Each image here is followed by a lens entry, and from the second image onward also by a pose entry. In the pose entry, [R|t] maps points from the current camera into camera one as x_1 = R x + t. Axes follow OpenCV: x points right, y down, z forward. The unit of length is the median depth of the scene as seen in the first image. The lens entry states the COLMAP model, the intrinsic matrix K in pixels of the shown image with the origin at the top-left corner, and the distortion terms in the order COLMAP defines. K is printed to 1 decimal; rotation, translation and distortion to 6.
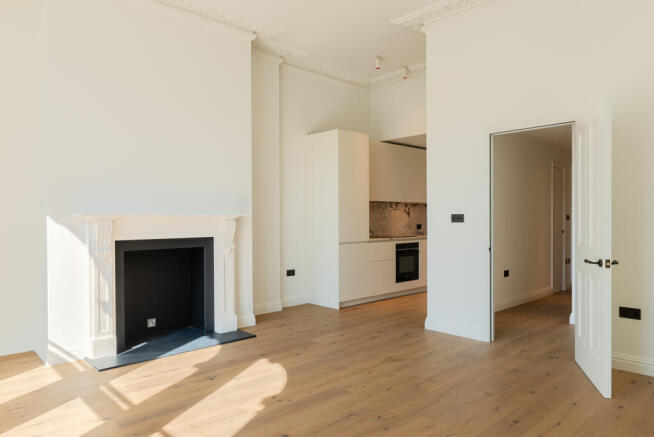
lens RADIAL K [[442.3, 0, 327.0], [0, 442.3, 218.5], [0, 0, 1]] dist [0.001242, -0.000777]
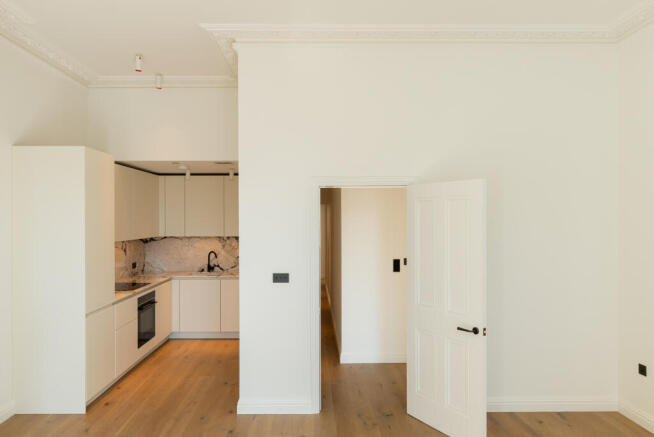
lens RADIAL K [[446.5, 0, 313.3], [0, 446.5, 217.1], [0, 0, 1]] dist [-0.000611, -0.001508]
pose [[0.680293, 0.004594, 0.732926, -0.290396], [0.001933, 0.999966, -0.008062, -0.107704], [-0.732937, 0.006902, 0.680261, 0.340007]]
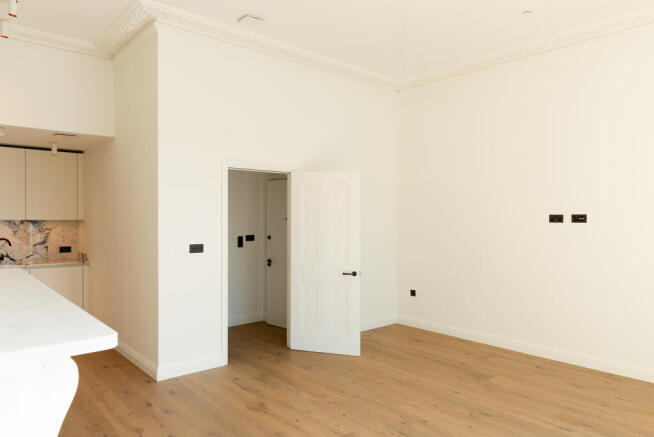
lens RADIAL K [[442.3, 0, 327.0], [0, 442.3, 218.5], [0, 0, 1]] dist [0.001242, -0.000777]
pose [[0.033222, -0.000476, 0.999448, -0.617867], [-0.000521, 1.000000, 0.000494, -0.062821], [-0.999448, -0.000537, 0.033221, 0.656073]]
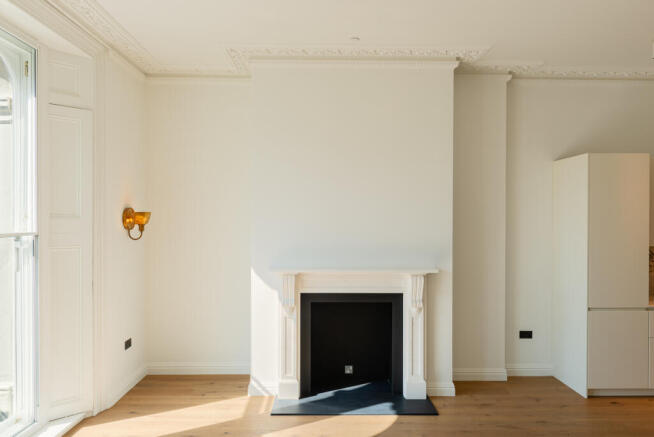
lens RADIAL K [[442.3, 0, 327.0], [0, 442.3, 218.5], [0, 0, 1]] dist [0.001242, -0.000777]
pose [[0.738645, 0.007129, -0.674057, 0.247751], [-0.007669, 0.999968, 0.002173, -0.112775], [0.674051, 0.003565, 0.738676, 0.198225]]
